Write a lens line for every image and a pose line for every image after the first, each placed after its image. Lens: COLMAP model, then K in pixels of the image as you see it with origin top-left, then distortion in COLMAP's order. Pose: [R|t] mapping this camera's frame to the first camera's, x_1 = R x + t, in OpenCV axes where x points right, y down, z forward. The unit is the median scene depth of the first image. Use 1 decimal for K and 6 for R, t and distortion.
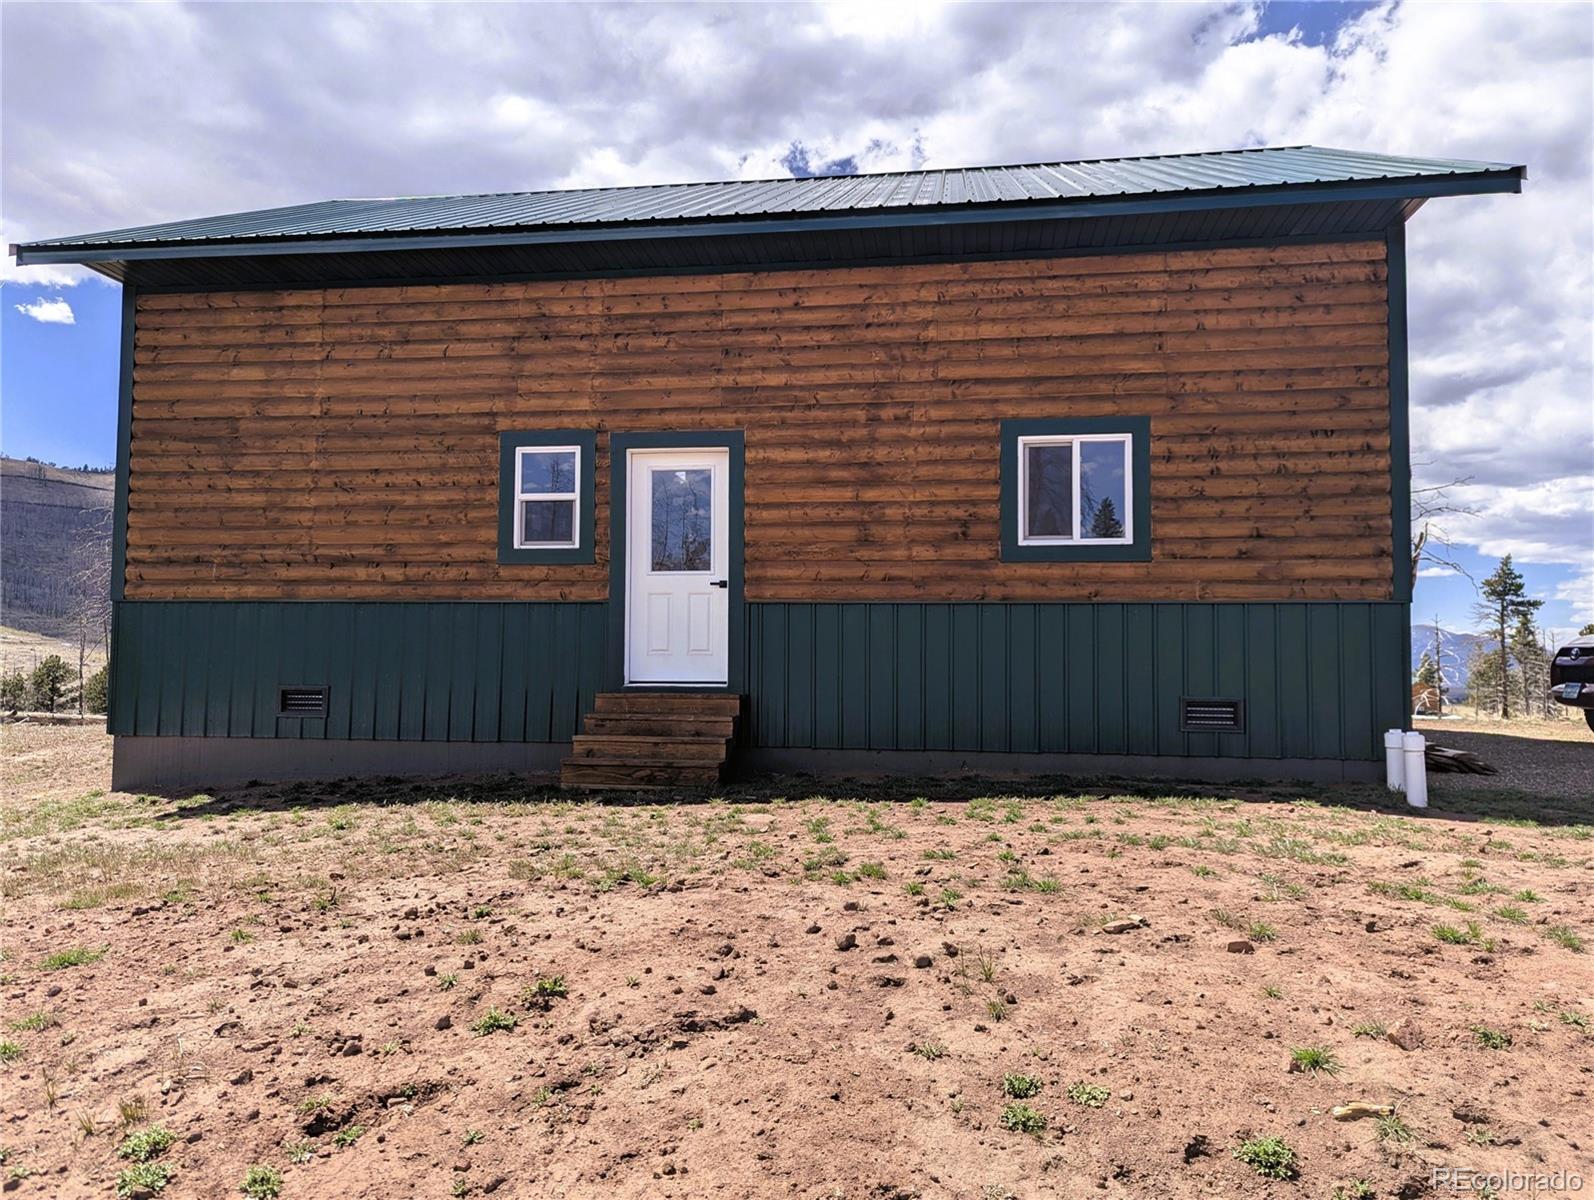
lens RADIAL K [[1140.4, 0, 798.4], [0, 1140.4, 605.6], [0, 0, 1]] dist [0.037870, -0.008894]
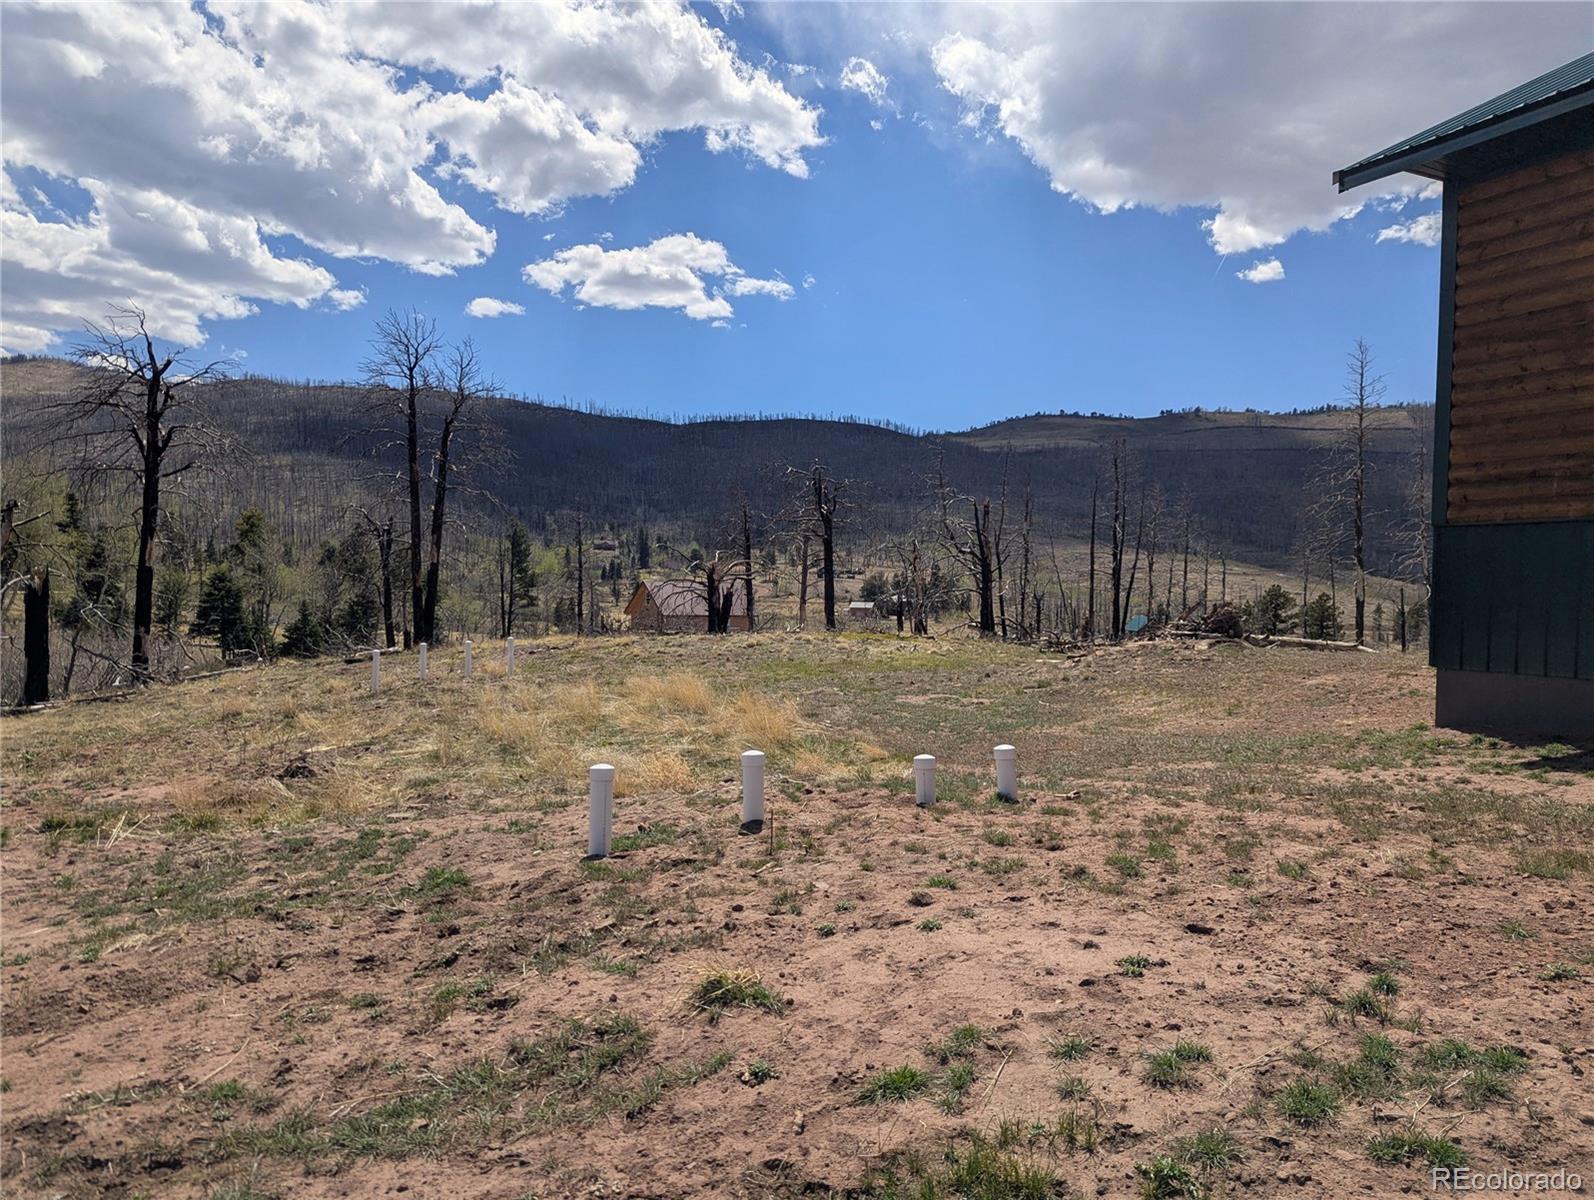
lens RADIAL K [[1140.4, 0, 796.2], [0, 1140.4, 598.8], [0, 0, 1]] dist [0.037870, -0.008894]
pose [[0.570992, 0.009577, -0.820900, -0.117599], [0.035644, 0.998700, 0.036444, 0.002429], [0.820182, -0.050070, 0.569908, 0.031986]]
